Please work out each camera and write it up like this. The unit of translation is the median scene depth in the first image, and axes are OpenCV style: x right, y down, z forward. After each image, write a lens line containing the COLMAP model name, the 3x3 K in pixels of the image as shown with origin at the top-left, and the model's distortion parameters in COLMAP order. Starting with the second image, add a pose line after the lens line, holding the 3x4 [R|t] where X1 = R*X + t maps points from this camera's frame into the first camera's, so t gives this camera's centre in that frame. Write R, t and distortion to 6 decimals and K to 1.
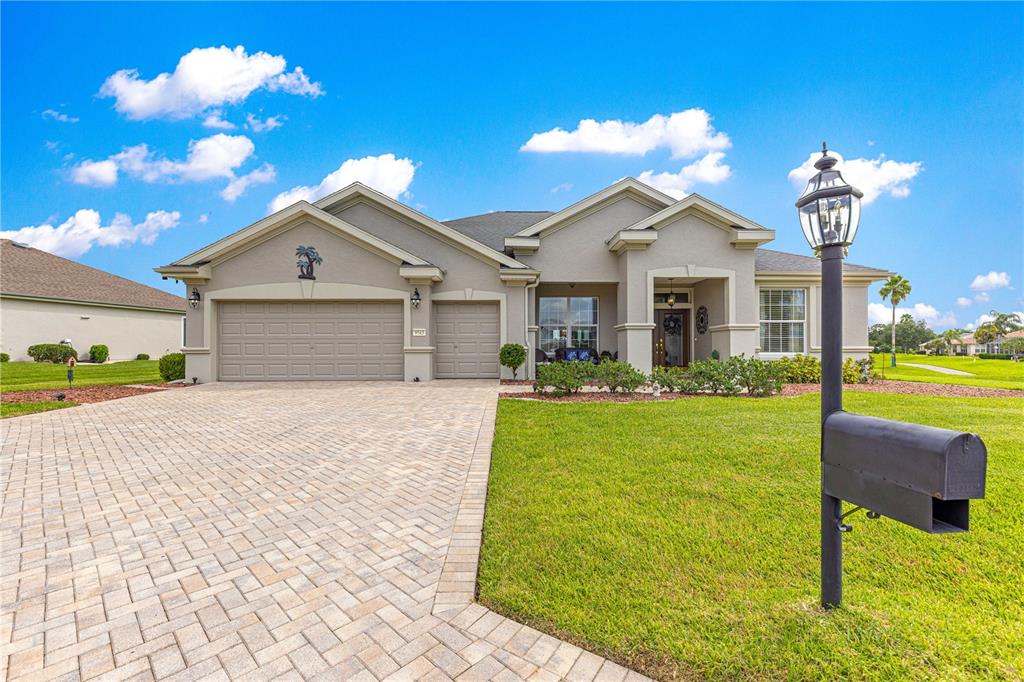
lens RADIAL K [[463.2, 0, 512.1], [0, 463.2, 351.2], [0, 0, 1]] dist [0.000015, -0.000323]
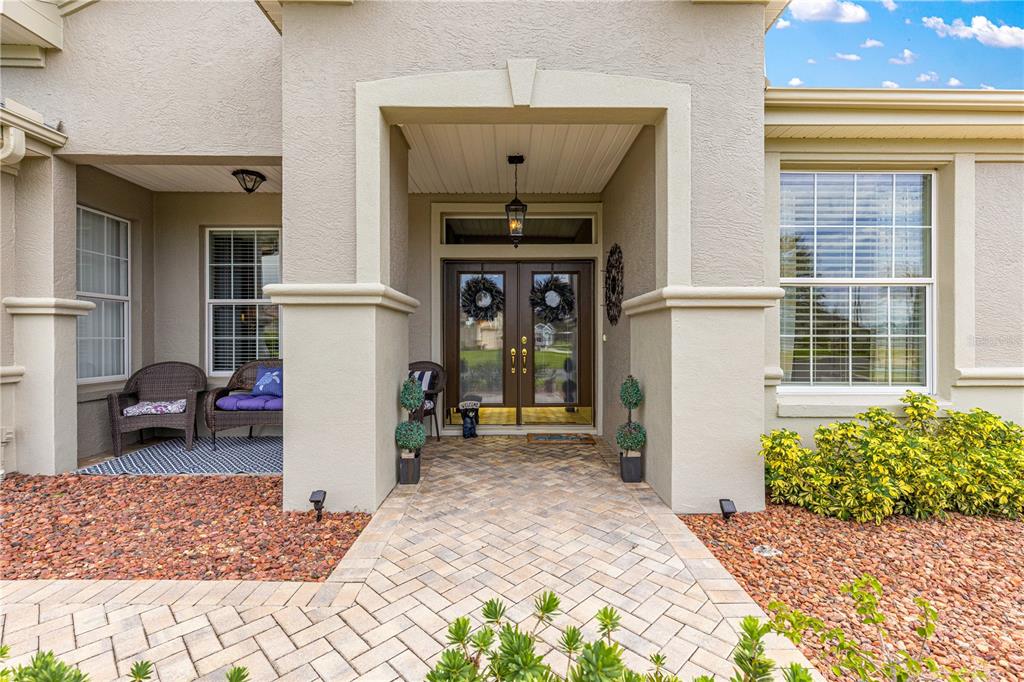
lens RADIAL K [[464.2, 0, 512.0], [0, 464.2, 341.0], [0, 0, 1]] dist [0.000726, -0.000359]
pose [[0.999971, 0.000815, -0.007533, 0.379100], [-0.000789, 0.999994, 0.003368, -0.028065], [0.007536, -0.003362, 0.999966, 0.728539]]
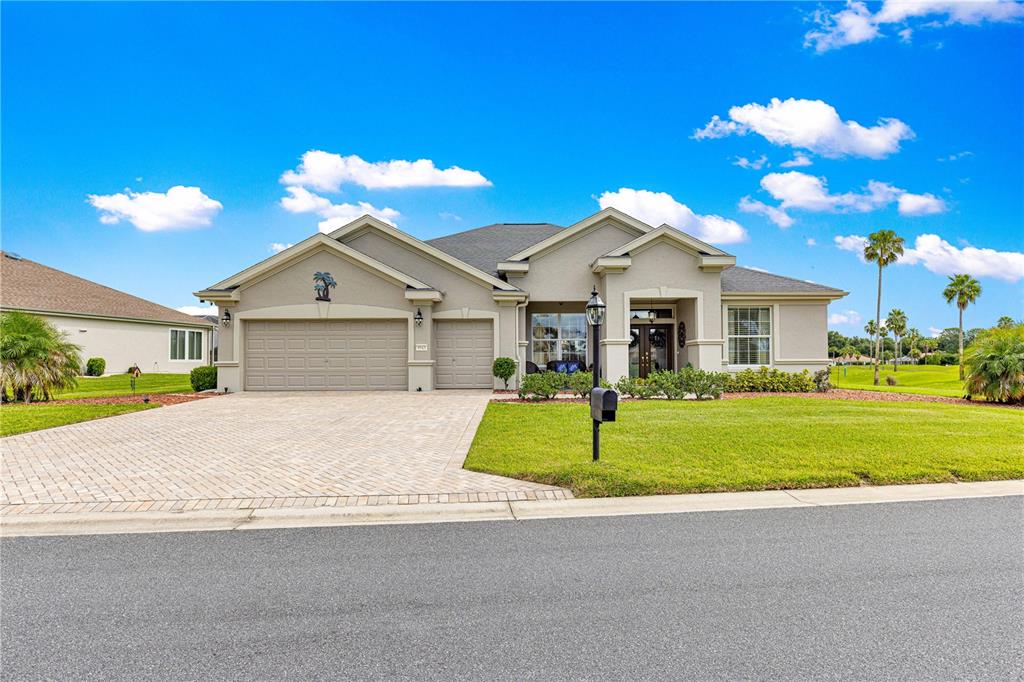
lens RADIAL K [[578.6, 0, 512.0], [0, 578.6, 341.0], [0, 0, 1]] dist [-0.000324, 0.000349]
pose [[0.999795, -0.002472, -0.020107, 0.047739], [0.001711, 0.999285, -0.037782, -0.002681], [0.020186, 0.037740, 0.999084, -0.399379]]
